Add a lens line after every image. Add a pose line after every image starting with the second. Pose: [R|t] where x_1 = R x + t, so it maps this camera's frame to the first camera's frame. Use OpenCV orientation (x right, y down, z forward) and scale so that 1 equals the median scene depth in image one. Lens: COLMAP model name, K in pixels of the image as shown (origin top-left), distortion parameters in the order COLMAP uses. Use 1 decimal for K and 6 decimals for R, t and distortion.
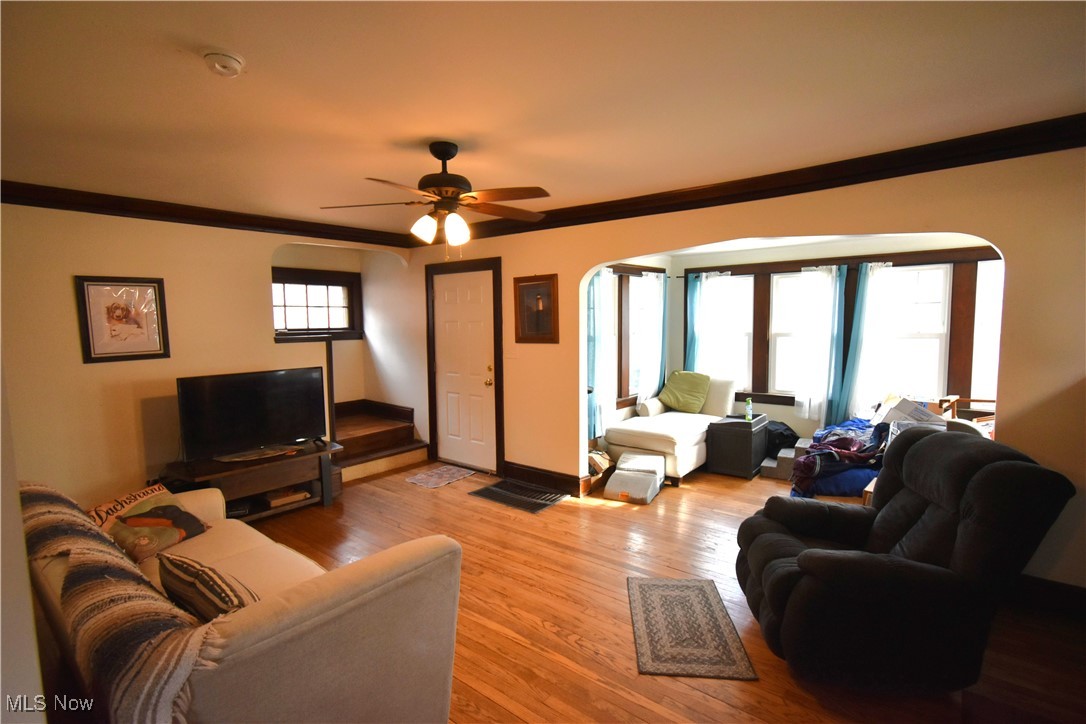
lens RADIAL K [[530.0, 0, 543.0], [0, 530.0, 362.0], [0, 0, 1]] dist [-0.000561, -0.000013]
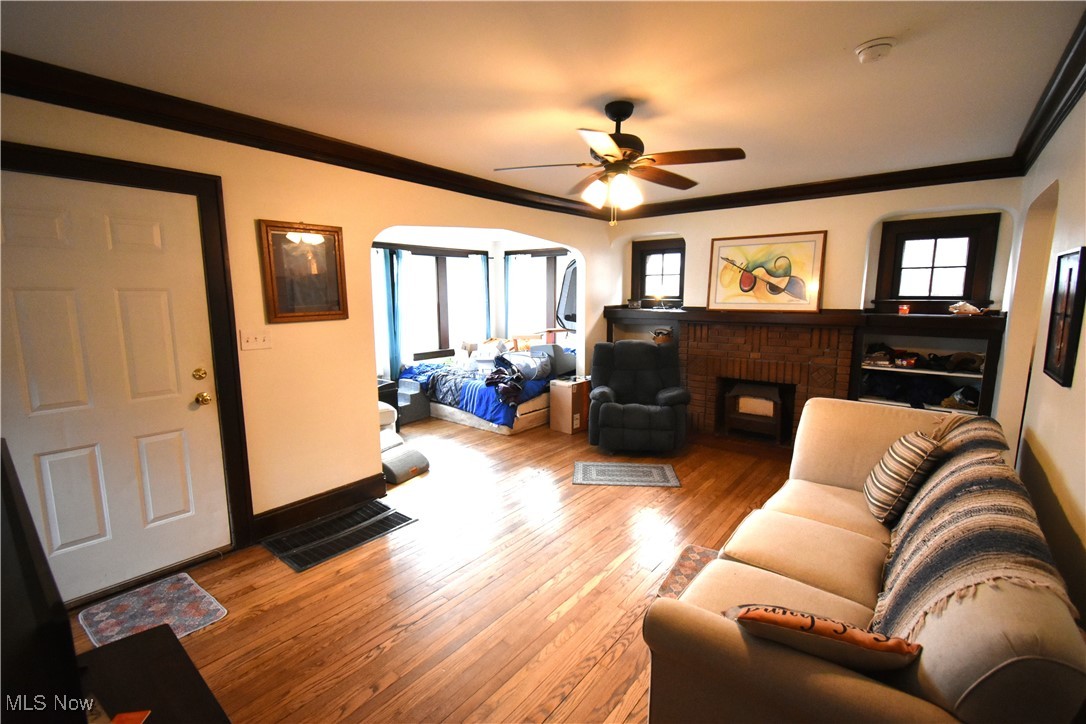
lens RADIAL K [[476.6, 0, 546.4], [0, 476.6, 361.1], [0, 0, 1]] dist [-0.000242, 0.000082]
pose [[-0.009424, -0.118853, 0.992867, -0.809667], [0.098551, 0.987967, 0.119202, -0.034392], [-0.995087, 0.098971, 0.002403, 0.852639]]
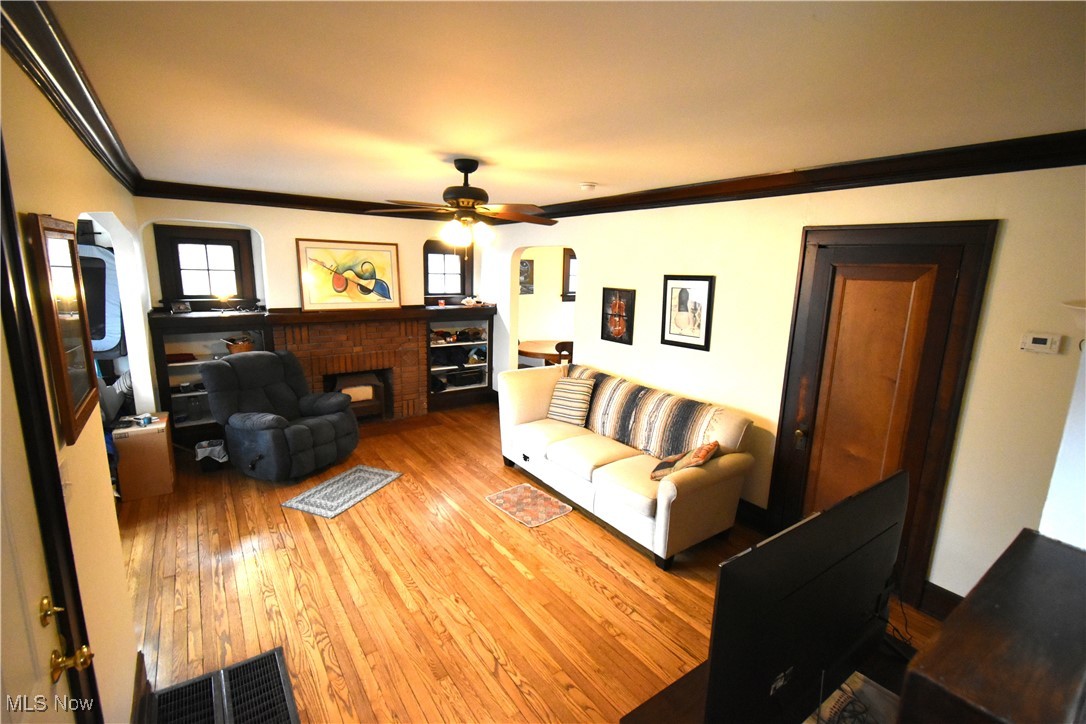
lens RADIAL K [[480.0, 0, 544.1], [0, 480.0, 359.5], [0, 0, 1]] dist [0.000041, 0.000209]
pose [[-0.964853, -0.051555, 0.257685, -0.470443], [0.020969, 0.962337, 0.271050, -0.186853], [-0.261954, 0.266926, -0.927432, 1.476975]]
